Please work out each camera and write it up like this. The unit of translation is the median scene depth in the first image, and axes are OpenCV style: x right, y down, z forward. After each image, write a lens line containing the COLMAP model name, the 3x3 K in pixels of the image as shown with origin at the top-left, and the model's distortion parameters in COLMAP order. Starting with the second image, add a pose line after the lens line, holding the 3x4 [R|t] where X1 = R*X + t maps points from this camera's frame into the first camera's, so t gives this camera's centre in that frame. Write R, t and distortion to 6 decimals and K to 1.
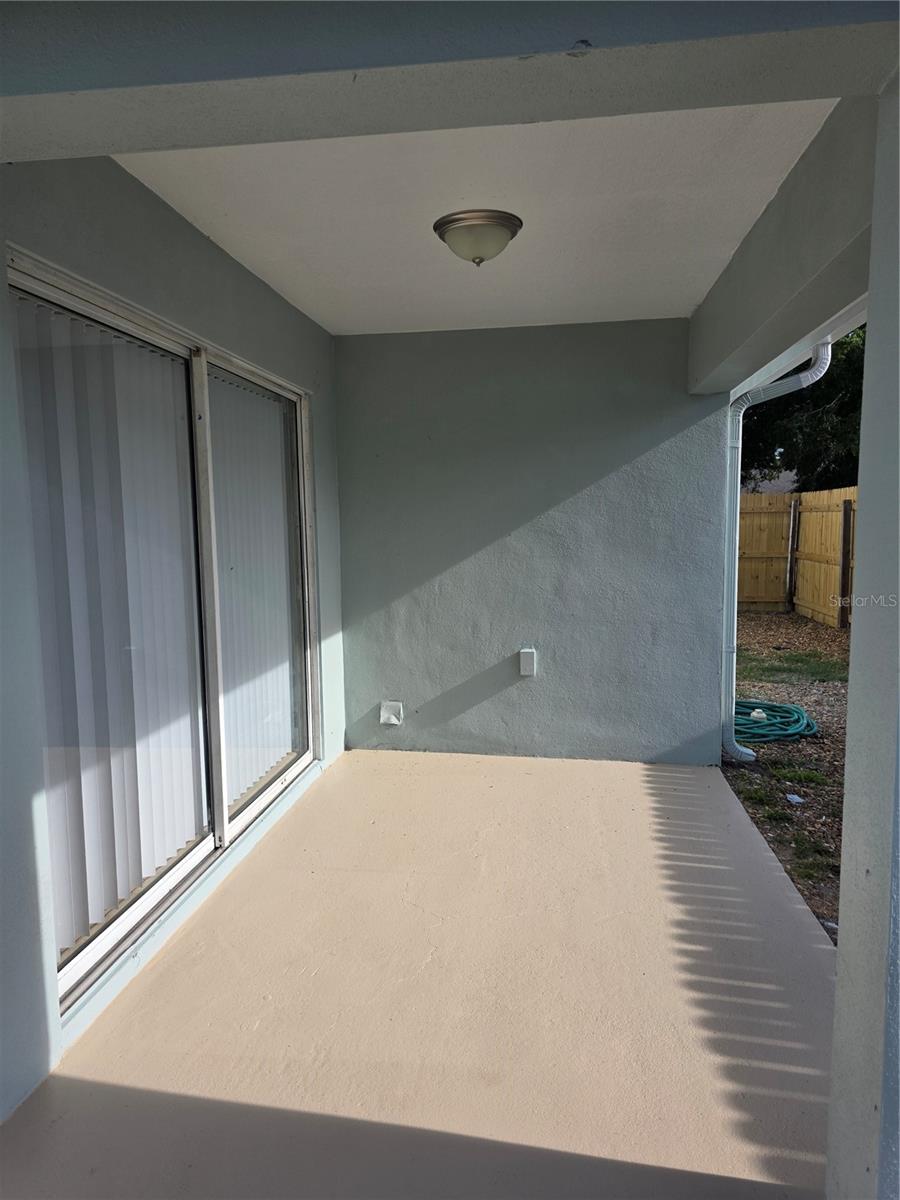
lens RADIAL K [[810.5, 0, 443.4], [0, 810.5, 609.1], [0, 0, 1]] dist [0.045365, -0.028373]
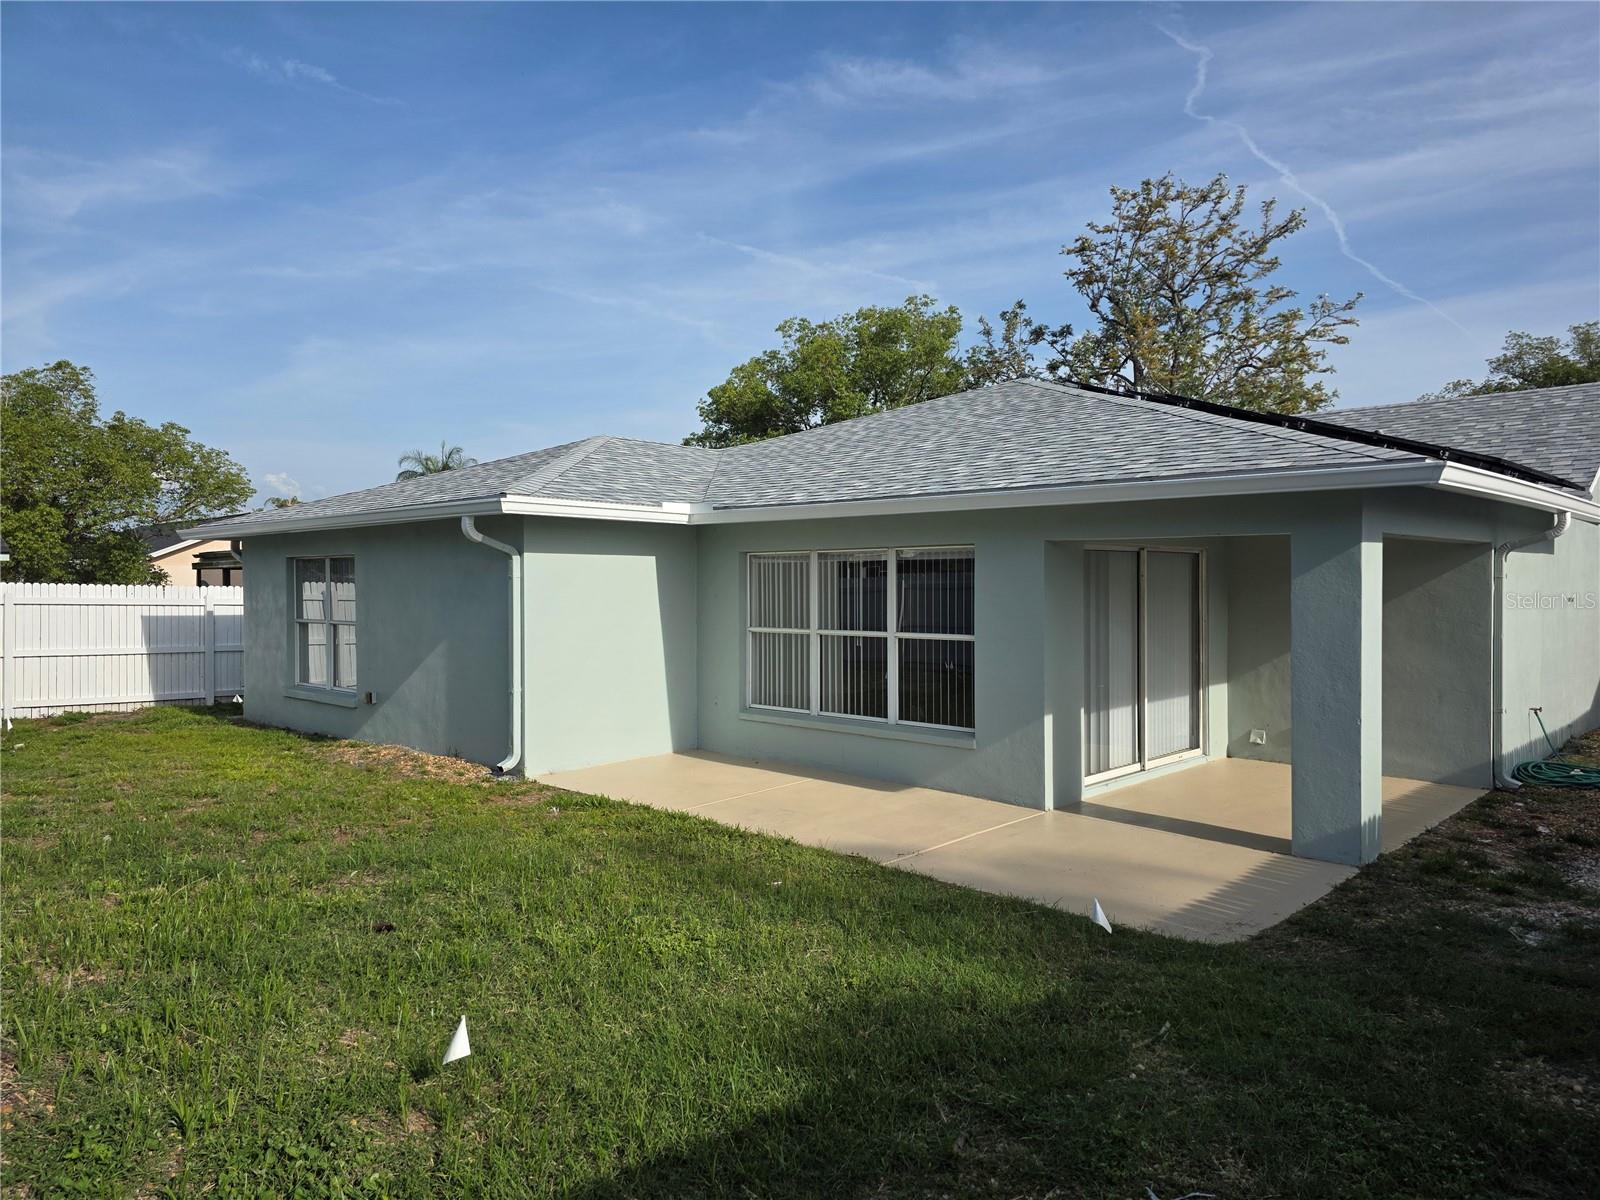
lens RADIAL K [[1080.7, 0, 800.8], [0, 1080.7, 601.8], [0, 0, 1]] dist [0.045365, -0.028373]
pose [[0.817433, 0.018234, -0.575735, 0.490018], [-0.068905, 0.995417, -0.066307, 0.076951], [0.571887, 0.093873, 0.814943, -1.474513]]
